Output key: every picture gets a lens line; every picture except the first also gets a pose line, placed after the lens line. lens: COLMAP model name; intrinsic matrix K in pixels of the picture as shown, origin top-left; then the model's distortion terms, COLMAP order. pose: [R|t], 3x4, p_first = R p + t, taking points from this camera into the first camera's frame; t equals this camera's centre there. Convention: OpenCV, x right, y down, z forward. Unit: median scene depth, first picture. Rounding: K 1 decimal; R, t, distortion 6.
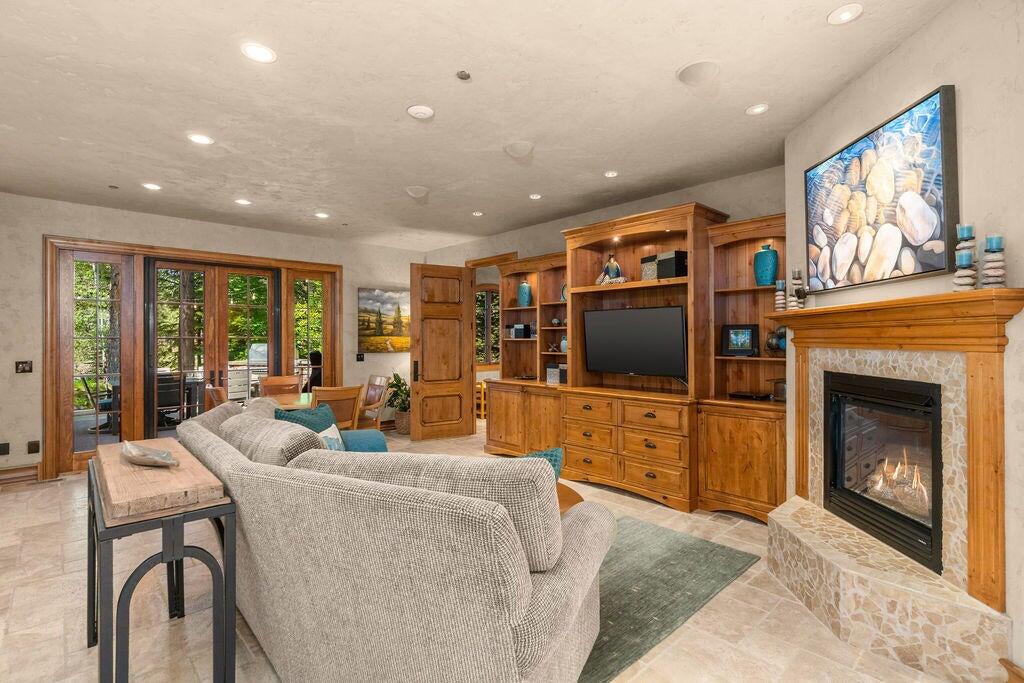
lens RADIAL K [[487.6, 0, 515.6], [0, 487.6, 332.9], [0, 0, 1]] dist [-0.014969, 0.000532]
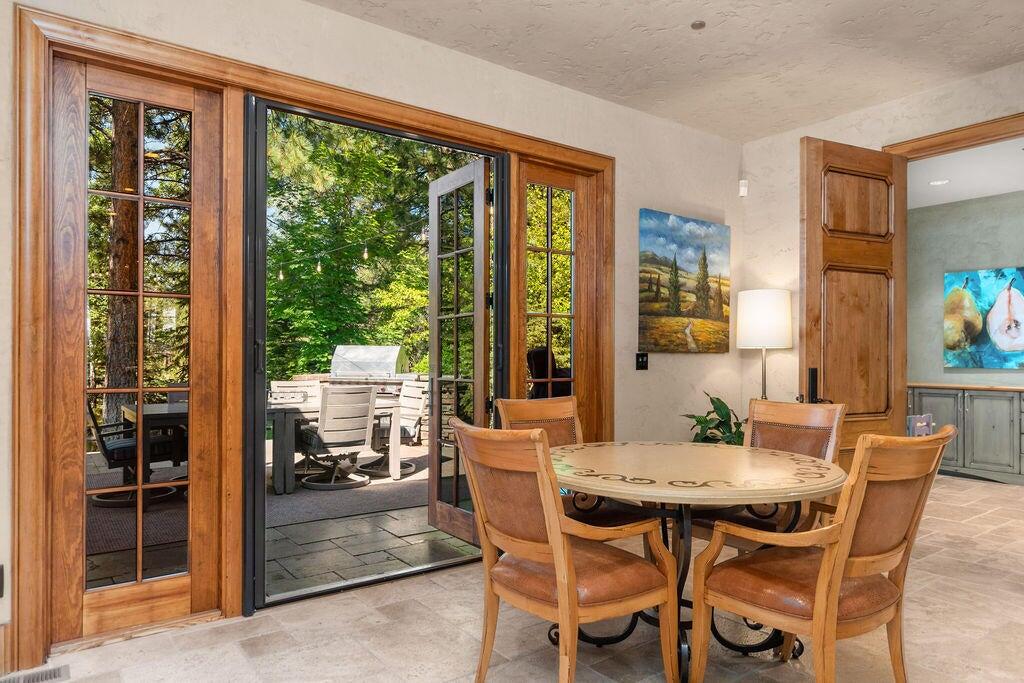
lens RADIAL K [[655.5, 0, 510.0], [0, 655.5, 350.6], [0, 0, 1]] dist [-0.002442, -0.002696]
pose [[0.991937, 0.005366, -0.126621, -0.377384], [-0.005069, 0.999984, 0.002665, 0.040655], [0.126633, -0.002002, 0.991948, 0.383535]]
